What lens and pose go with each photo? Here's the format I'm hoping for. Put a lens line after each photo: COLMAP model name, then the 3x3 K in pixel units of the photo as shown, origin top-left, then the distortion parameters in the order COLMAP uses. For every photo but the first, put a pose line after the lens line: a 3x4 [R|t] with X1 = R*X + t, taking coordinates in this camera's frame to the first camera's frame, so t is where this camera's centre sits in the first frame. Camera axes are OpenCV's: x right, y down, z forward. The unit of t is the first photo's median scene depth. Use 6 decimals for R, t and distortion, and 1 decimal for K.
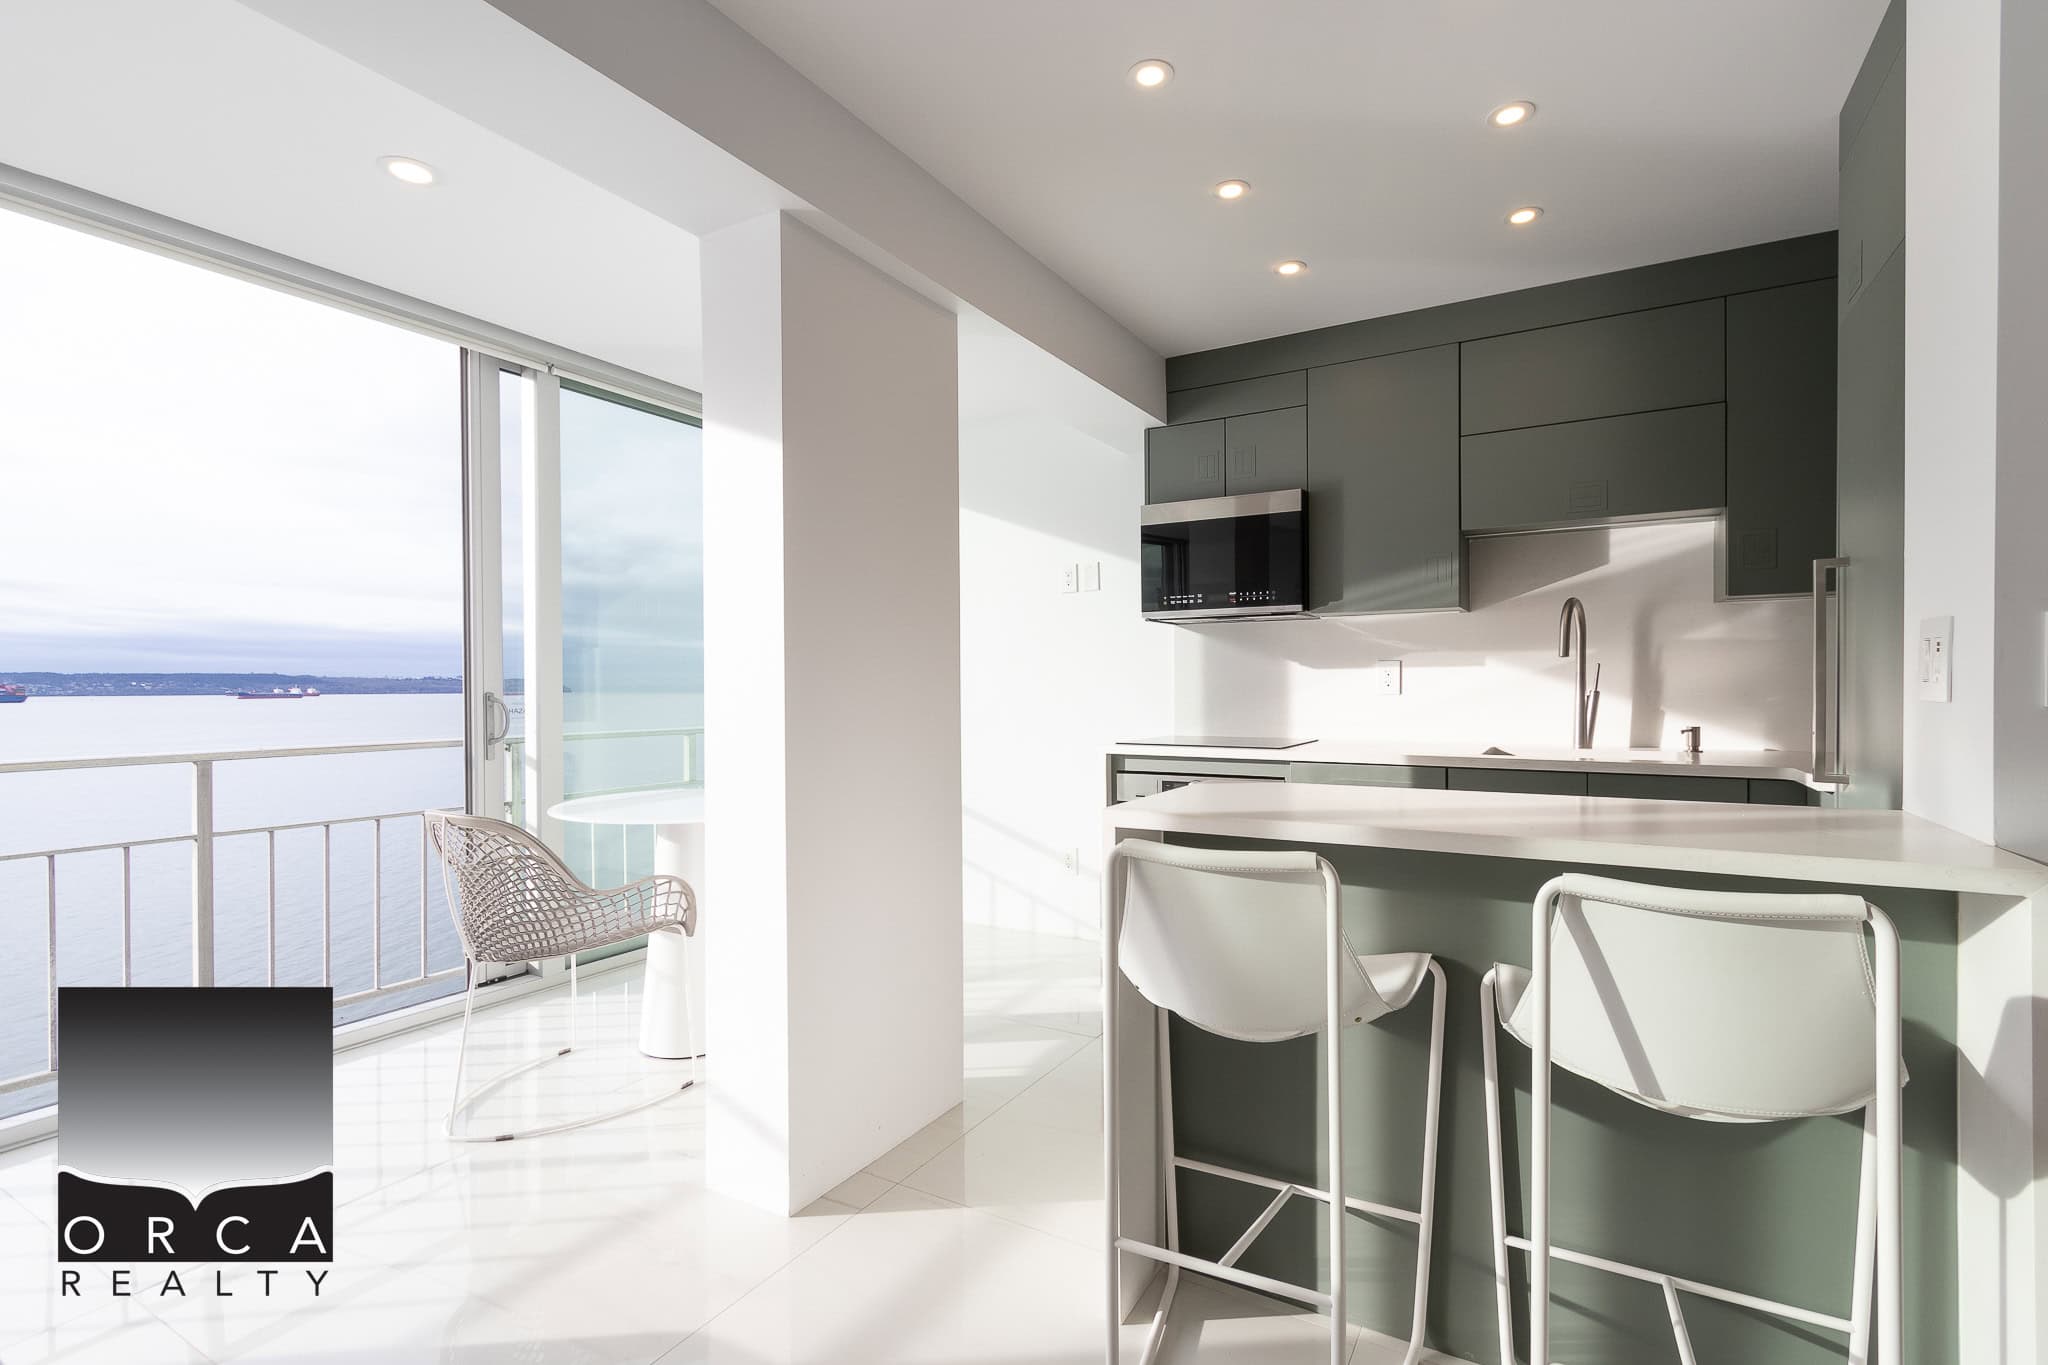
lens RADIAL K [[936.9, 0, 1030.1], [0, 936.9, 692.5], [0, 0, 1]] dist [0.002280, 0.000194]
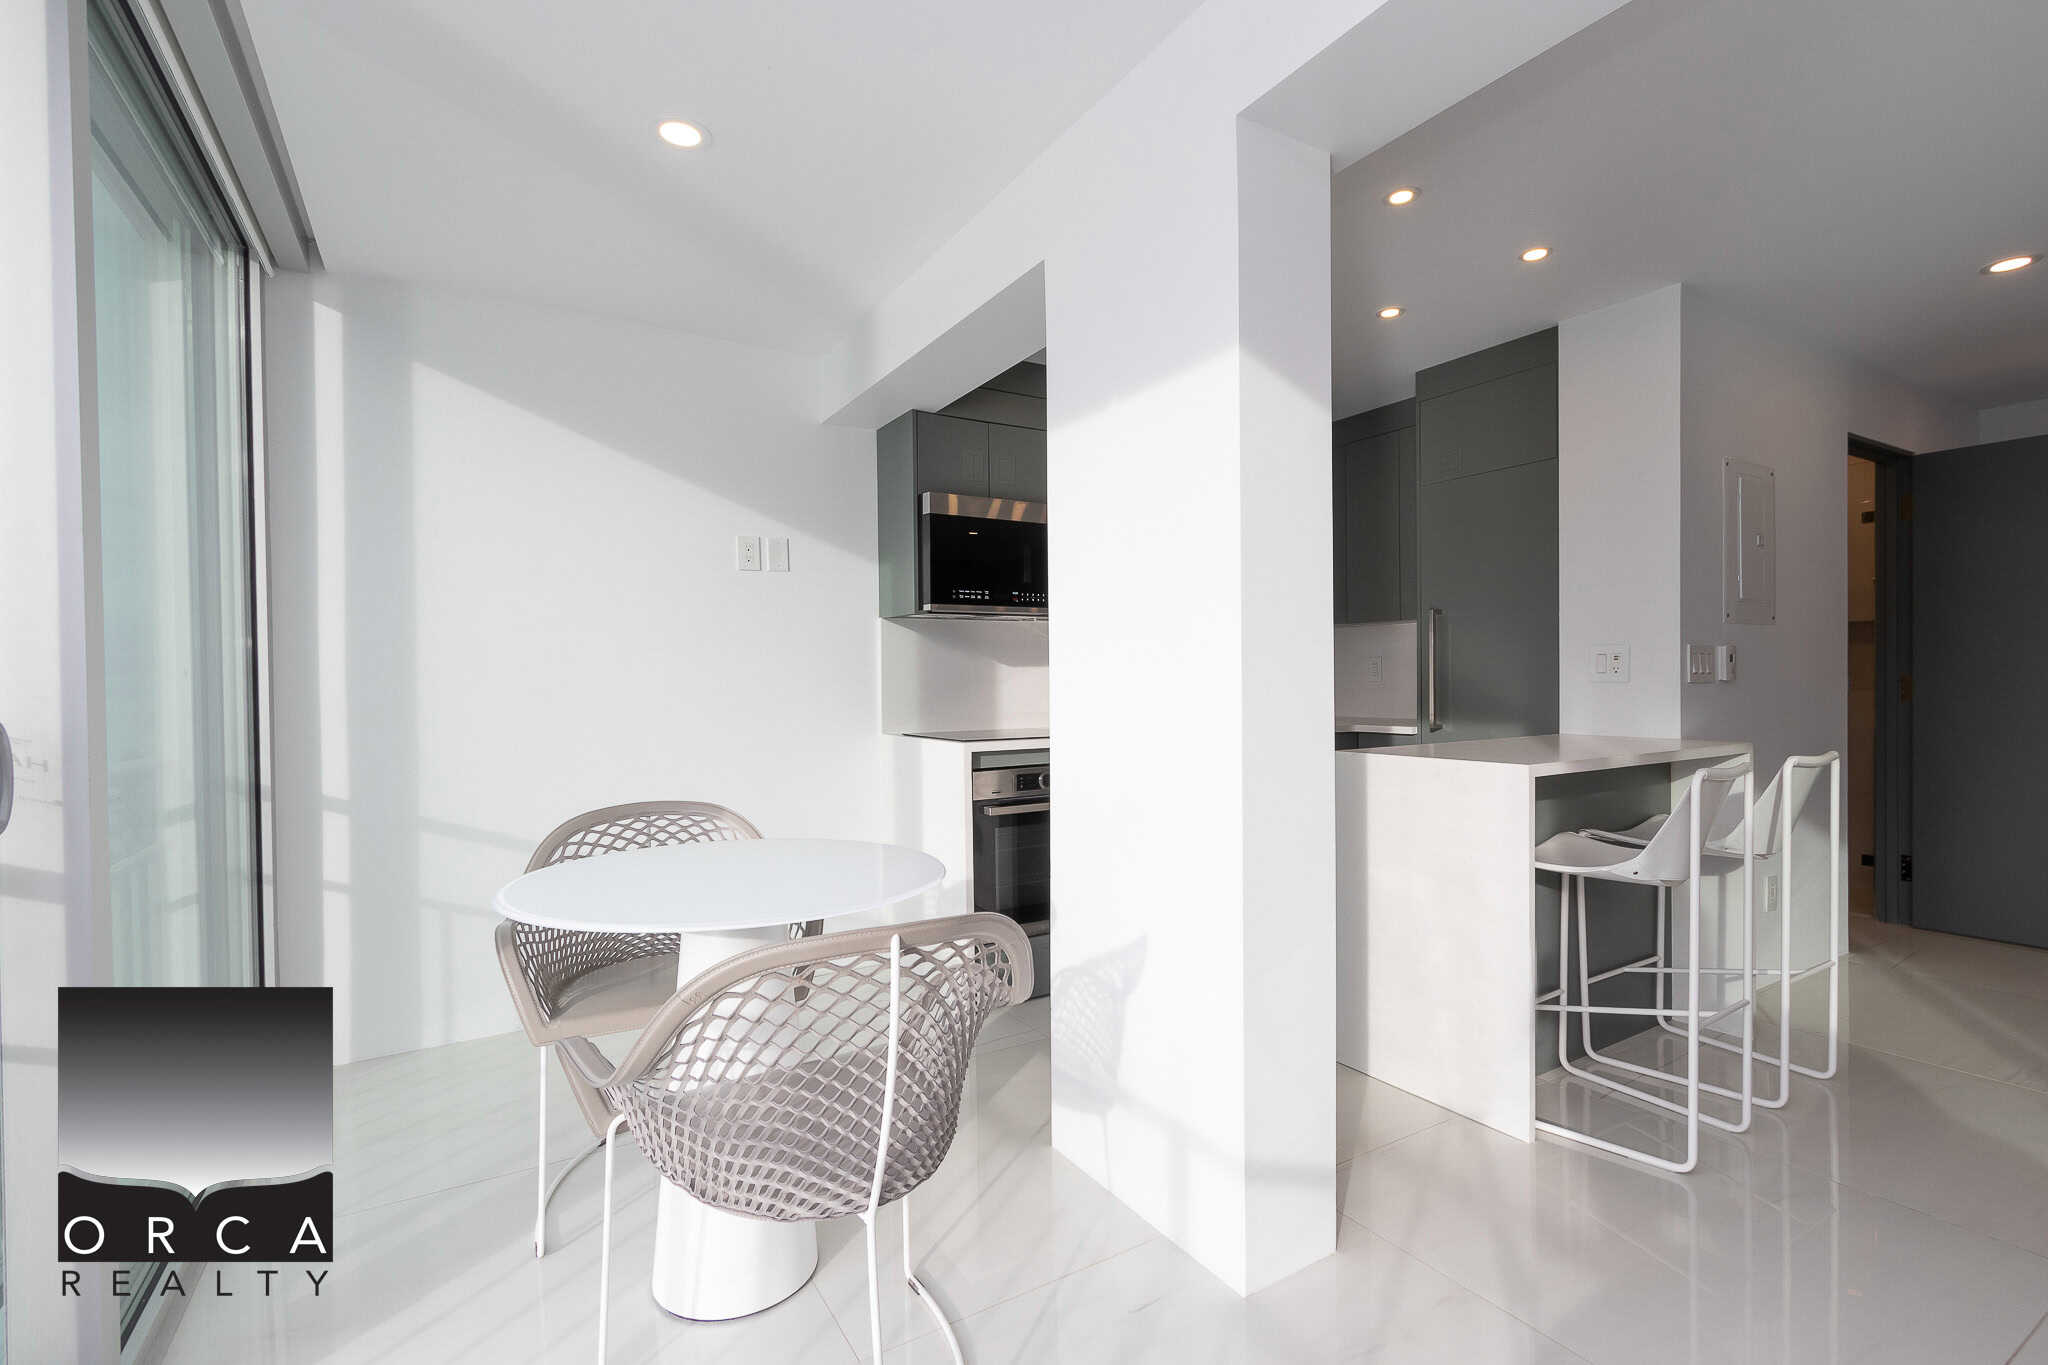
lens RADIAL K [[932.2, 0, 1028.3], [0, 932.2, 692.2], [0, 0, 1]] dist [0.002206, 0.000208]
pose [[0.475613, -0.011902, 0.879574, -0.700984], [0.016002, 0.999860, 0.004877, 0.000839], [-0.879509, 0.011756, 0.475737, 0.488871]]
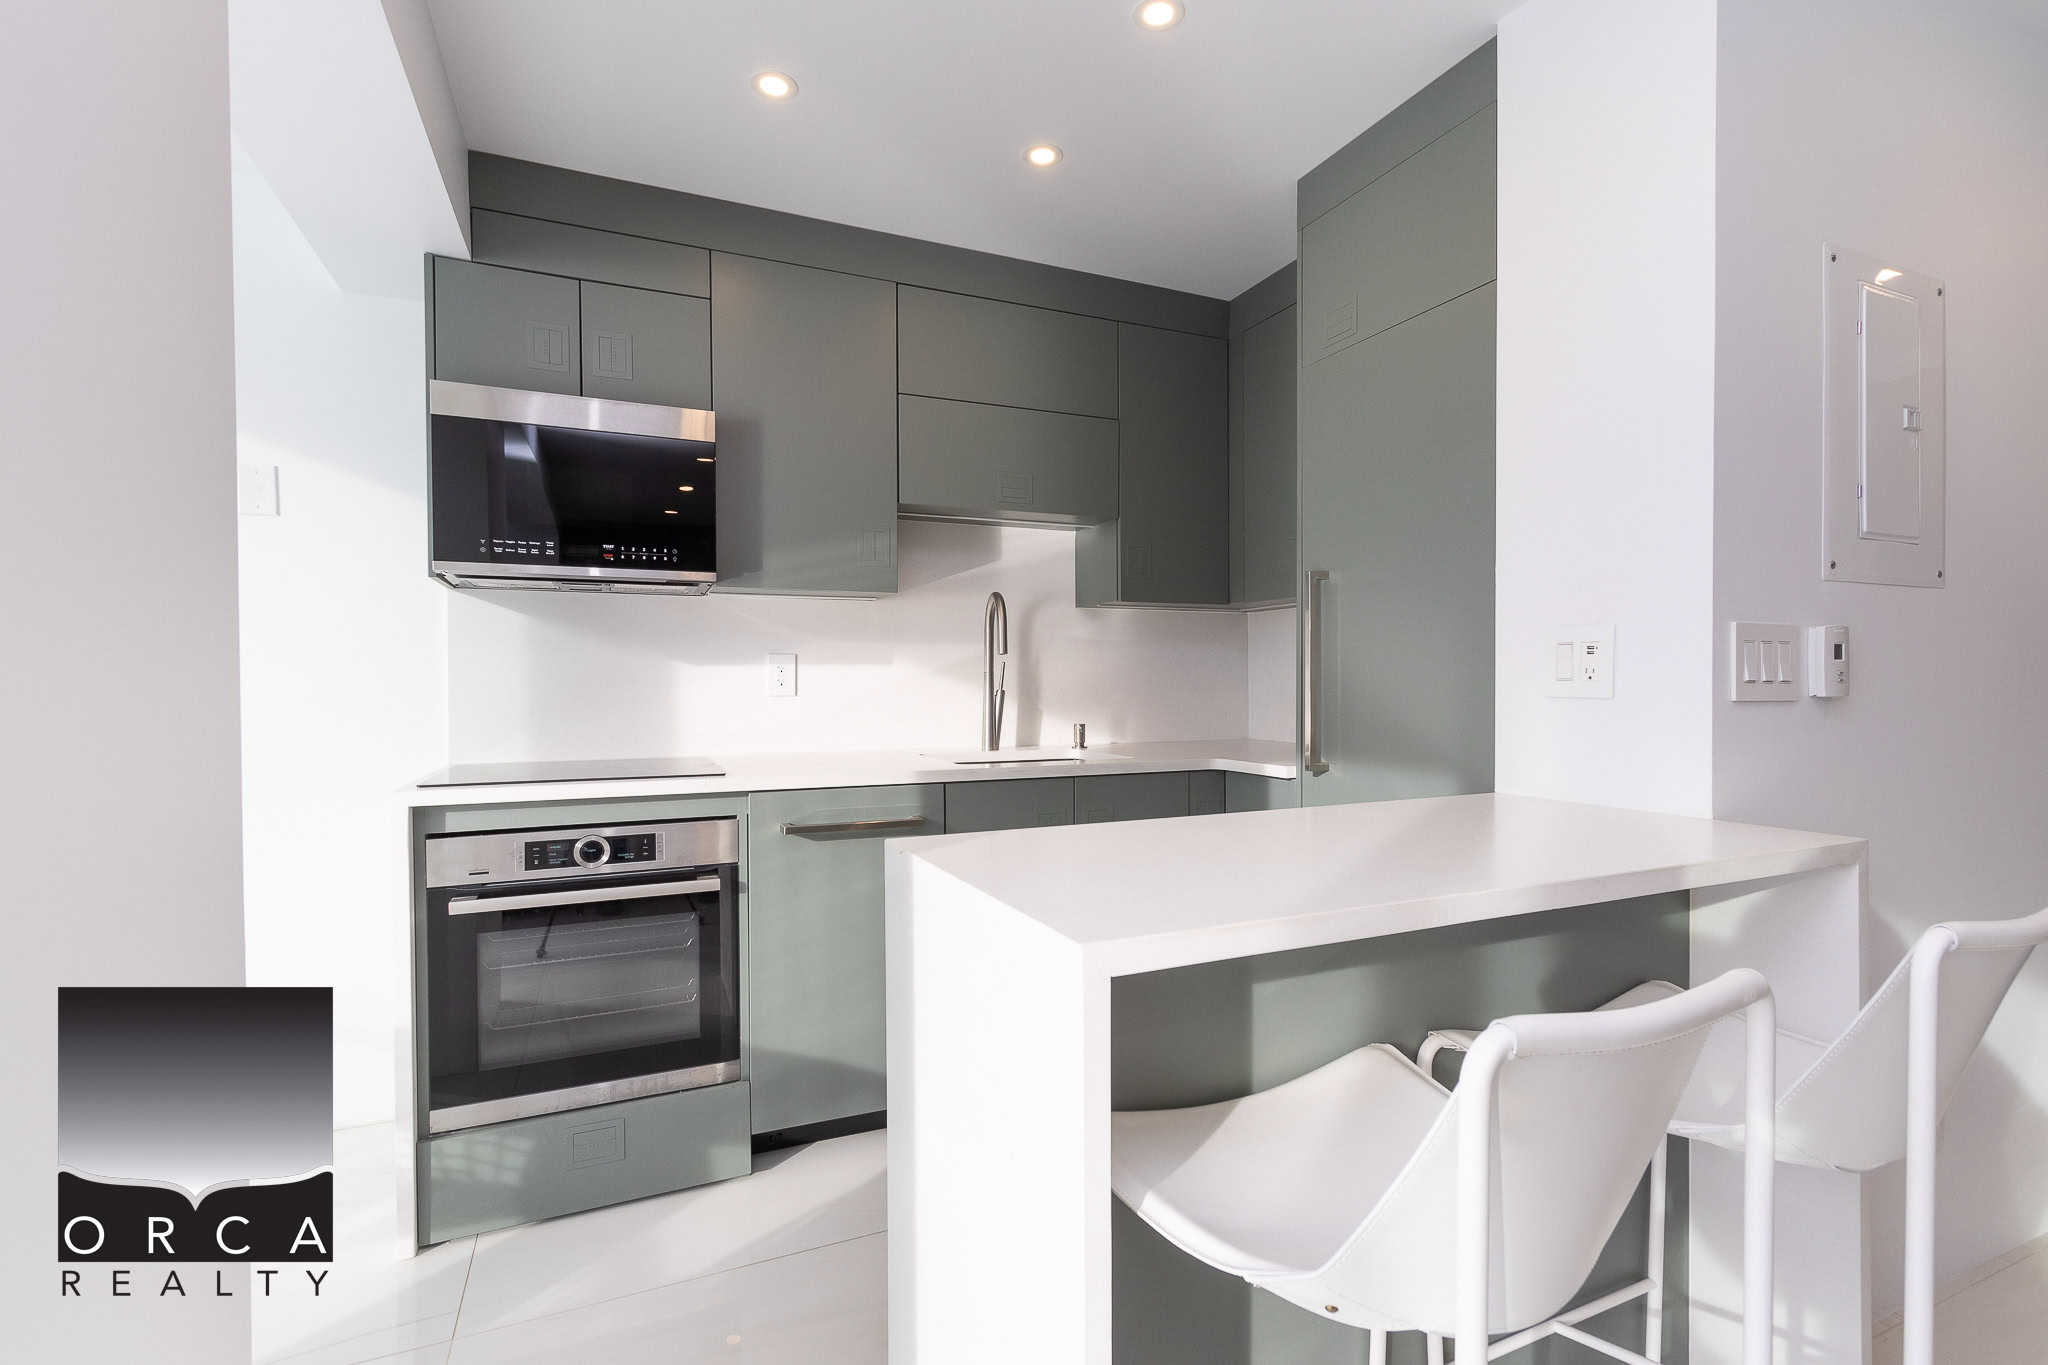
lens RADIAL K [[936.9, 0, 1030.1], [0, 936.9, 692.5], [0, 0, 1]] dist [0.002280, 0.000194]
pose [[0.579974, -0.004236, 0.814624, -0.152871], [0.007078, 0.999975, 0.000160, 0.000044], [-0.814604, 0.005673, 0.579989, 0.370439]]
